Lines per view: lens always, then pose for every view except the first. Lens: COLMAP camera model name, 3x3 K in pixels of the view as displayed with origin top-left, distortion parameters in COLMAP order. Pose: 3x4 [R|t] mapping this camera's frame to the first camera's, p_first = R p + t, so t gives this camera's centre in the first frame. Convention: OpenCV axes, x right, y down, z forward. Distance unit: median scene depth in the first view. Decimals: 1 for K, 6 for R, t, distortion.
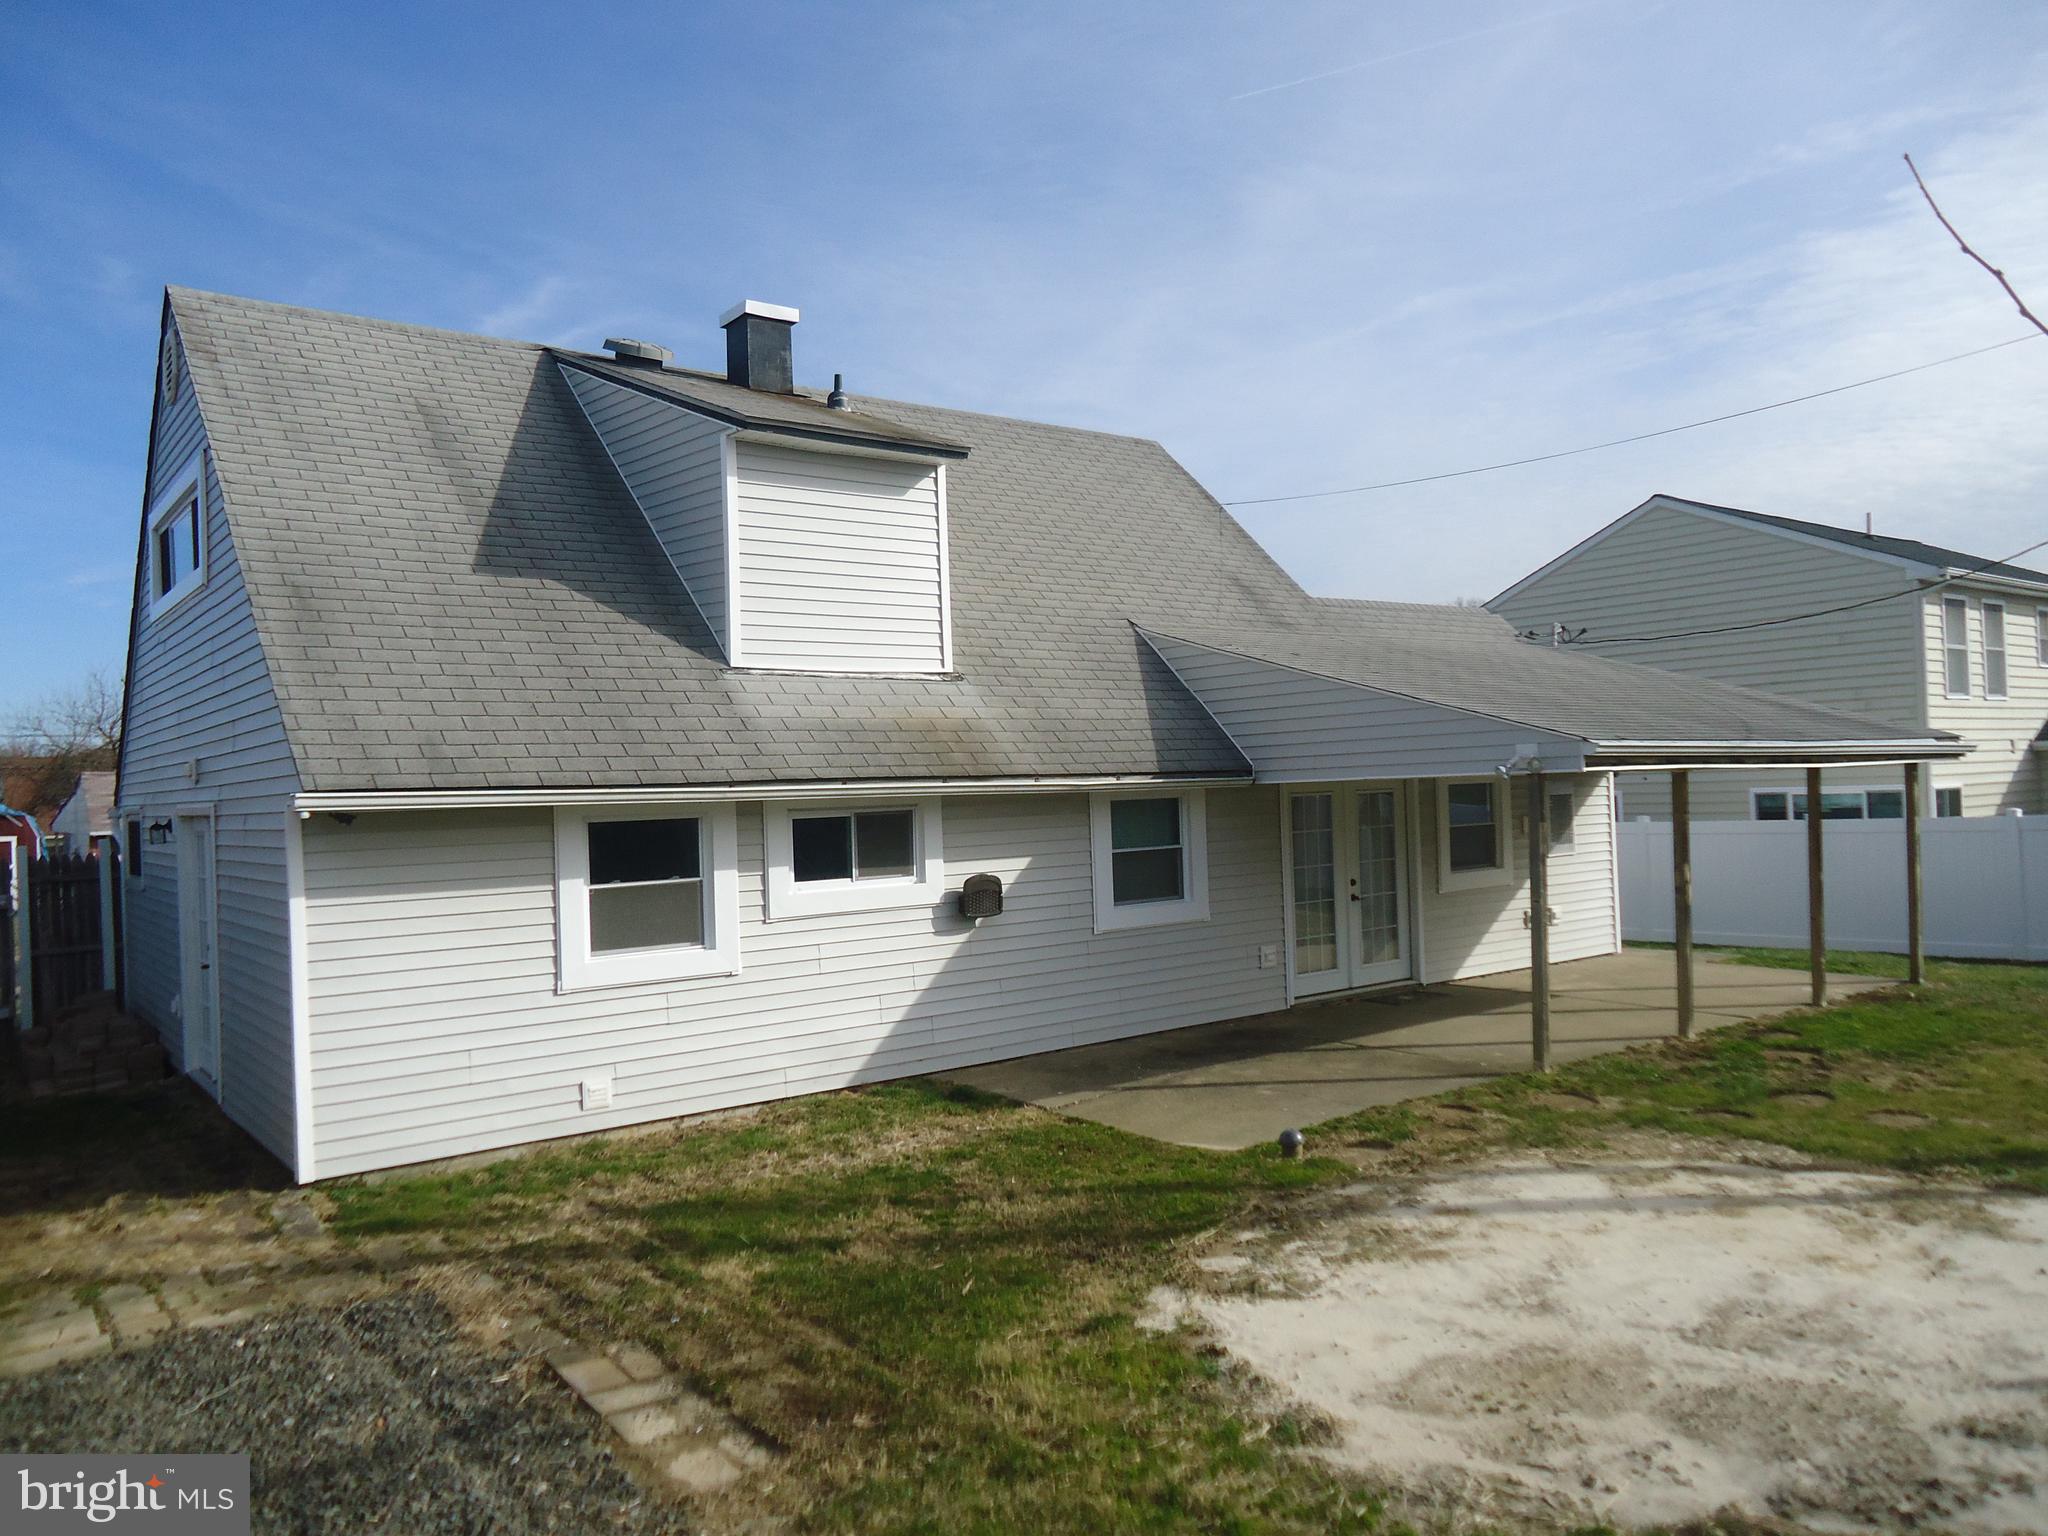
lens RADIAL K [[1467.0, 0, 962.6], [0, 1467.0, 796.3], [0, 0, 1]] dist [-0.013387, 0.002900]
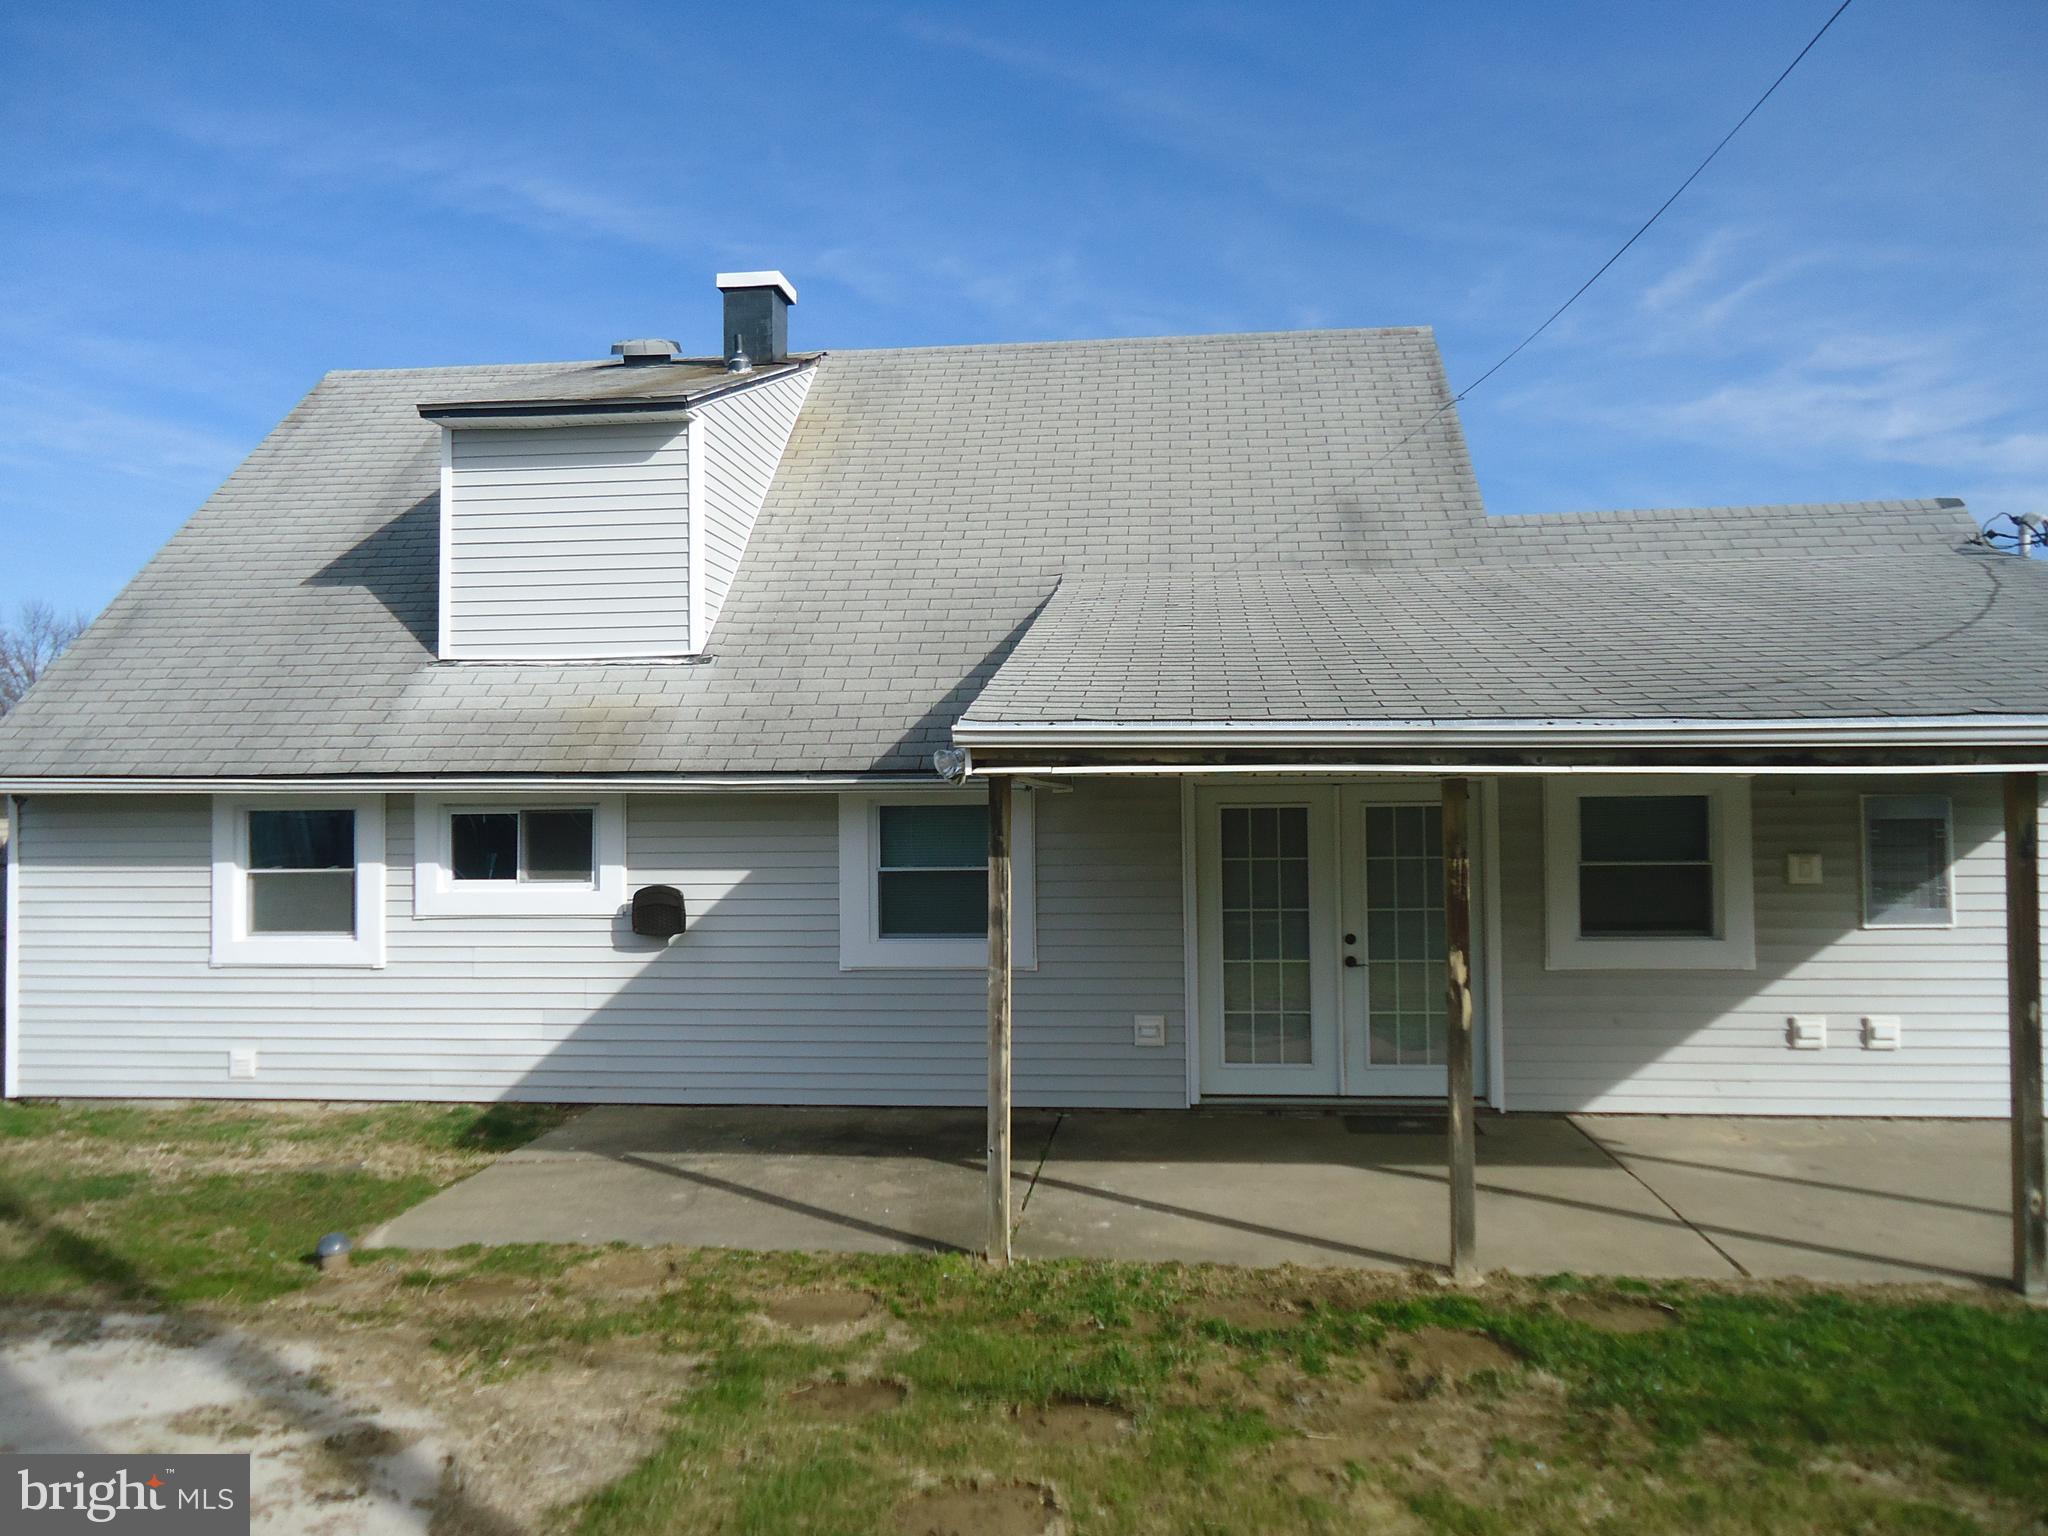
lens RADIAL K [[1467.0, 0, 1008.2], [0, 1467.0, 761.7], [0, 0, 1]] dist [-0.013387, 0.002900]
pose [[0.742844, 0.010710, -0.669378, 0.817619], [-0.019797, 0.999786, -0.005973, -0.020932], [0.669171, 0.017689, 0.742898, 0.537798]]
